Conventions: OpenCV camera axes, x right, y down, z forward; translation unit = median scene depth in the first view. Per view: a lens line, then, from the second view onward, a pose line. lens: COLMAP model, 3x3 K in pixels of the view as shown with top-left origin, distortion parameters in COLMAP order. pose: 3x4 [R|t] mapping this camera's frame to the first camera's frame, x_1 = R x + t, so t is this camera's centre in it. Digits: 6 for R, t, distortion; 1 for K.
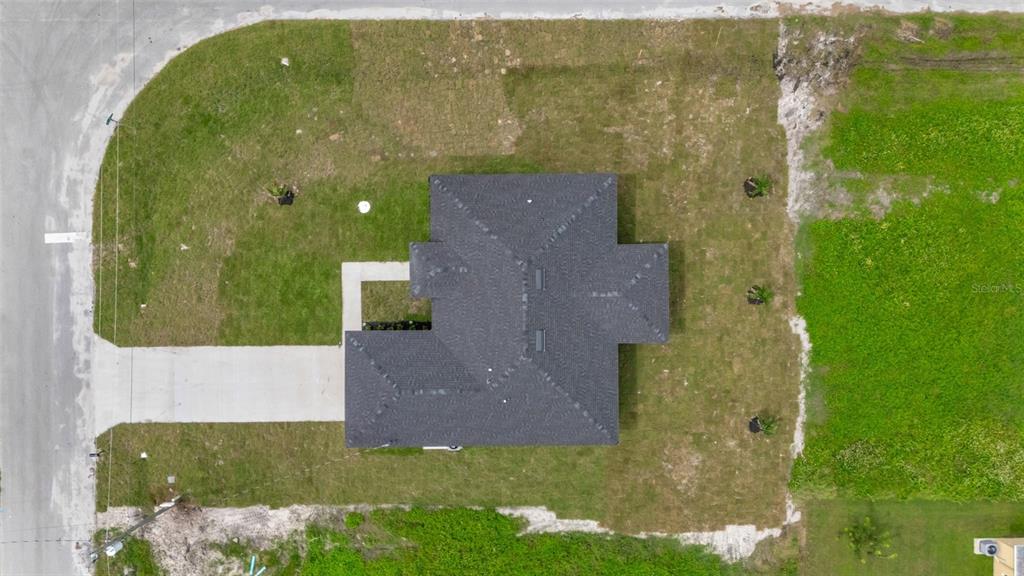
lens RADIAL K [[753.4, 0, 512.0], [0, 753.4, 288.0], [0, 0, 1]] dist [0.087679, -0.099130]
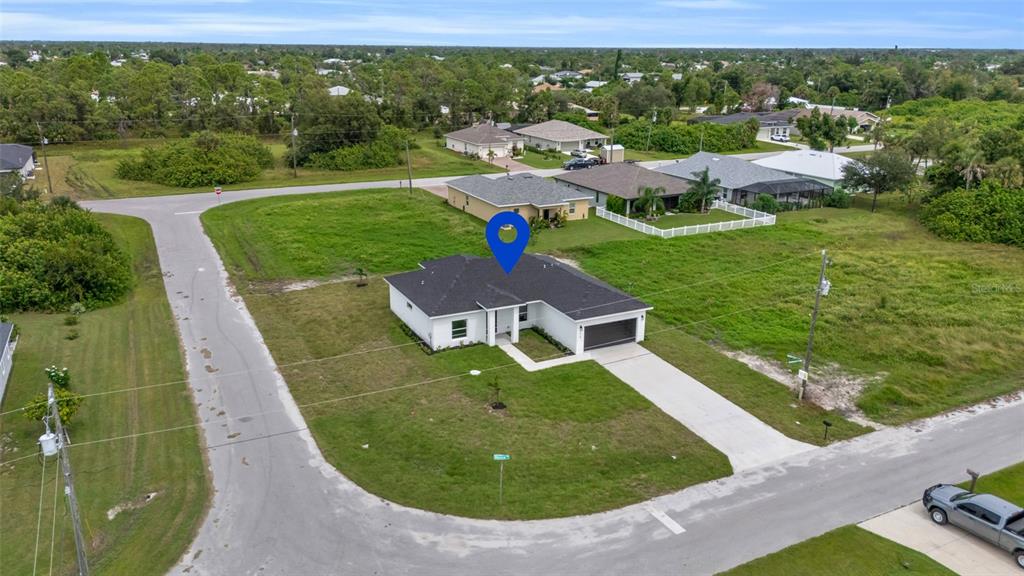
lens RADIAL K [[753.4, 0, 512.0], [0, 753.4, 288.0], [0, 0, 1]] dist [0.087679, -0.099130]
pose [[-0.445088, -0.274055, 0.852520, -1.108470], [0.895478, -0.140551, 0.422333, -0.498656], [0.004080, 0.951388, 0.307968, 0.535655]]
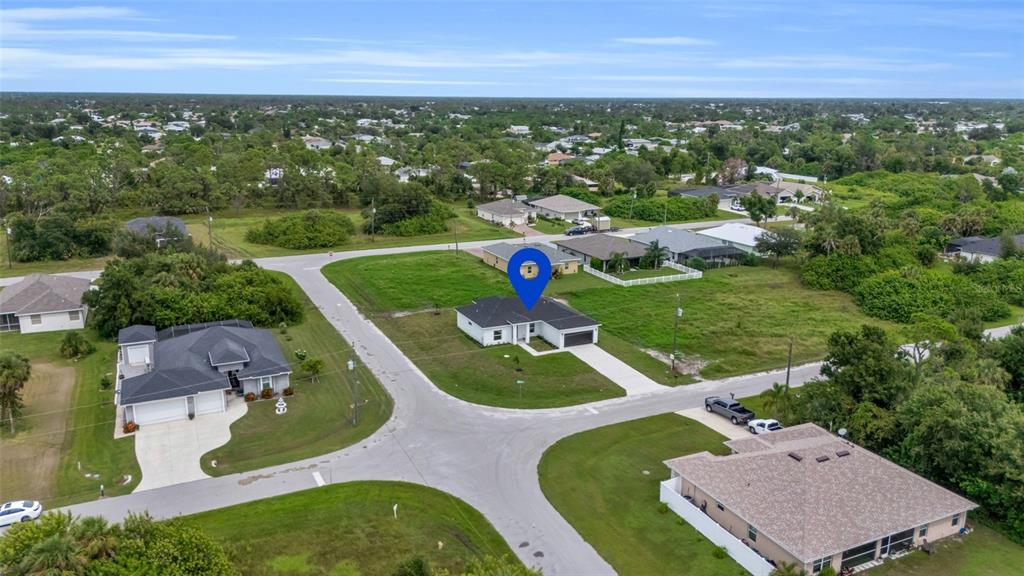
lens RADIAL K [[753.4, 0, 512.0], [0, 753.4, 288.0], [0, 0, 1]] dist [0.087679, -0.099130]
pose [[-0.424938, -0.224756, 0.876877, -1.999252], [0.905204, -0.111646, 0.410049, -0.931722], [0.005739, 0.967998, 0.250893, 0.274101]]
